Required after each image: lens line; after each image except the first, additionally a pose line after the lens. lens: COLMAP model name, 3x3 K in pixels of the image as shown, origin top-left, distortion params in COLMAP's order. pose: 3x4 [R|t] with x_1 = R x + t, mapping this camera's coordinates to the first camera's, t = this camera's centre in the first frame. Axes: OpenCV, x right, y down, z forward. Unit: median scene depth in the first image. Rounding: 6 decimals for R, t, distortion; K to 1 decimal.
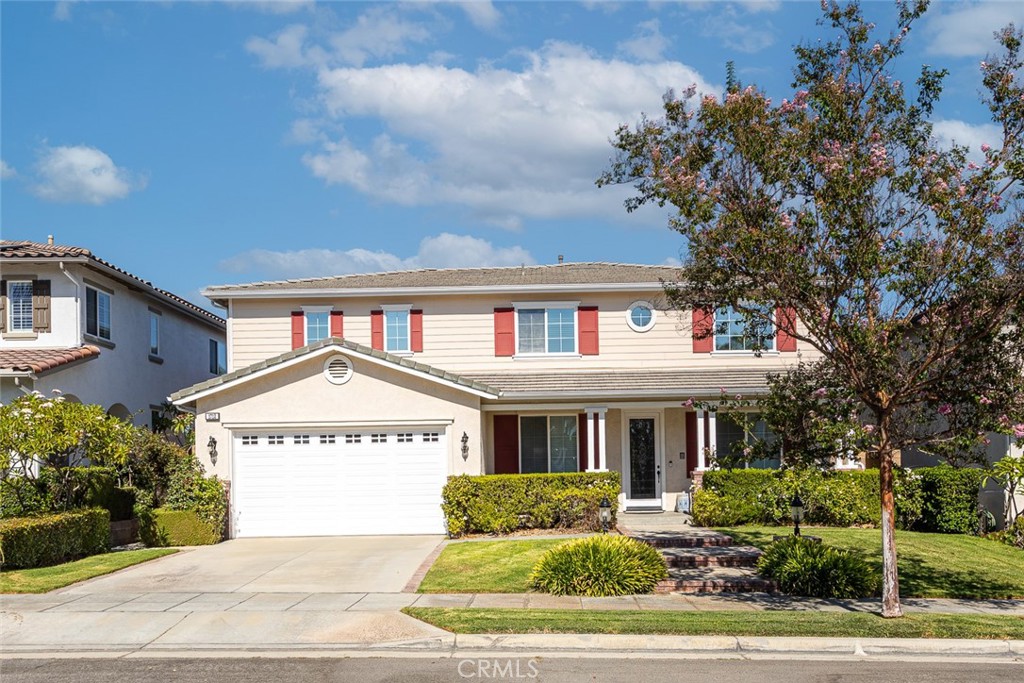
lens RADIAL K [[735.0, 0, 512.1], [0, 735.0, 398.5], [0, 0, 1]] dist [0.002583, 0.003318]
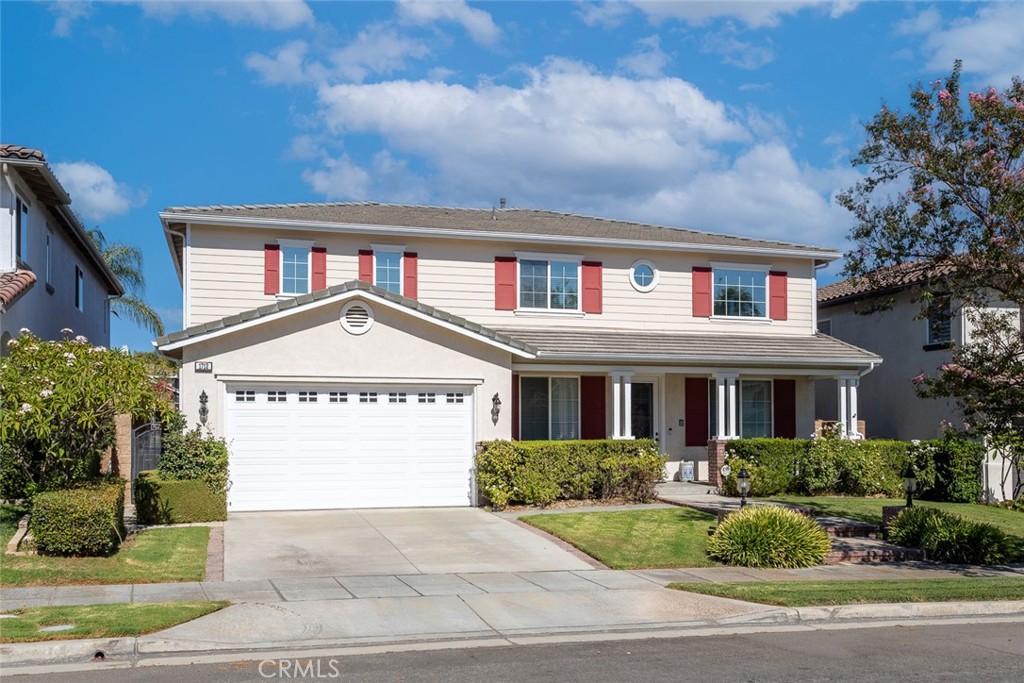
lens RADIAL K [[824.3, 0, 512.0], [0, 824.3, 341.5], [0, 0, 1]] dist [0.008837, -0.004117]
pose [[0.968475, 0.042336, 0.245487, -0.291330], [-0.038230, 0.999038, -0.021471, 0.003241], [-0.246160, 0.011409, 0.969162, 0.012577]]
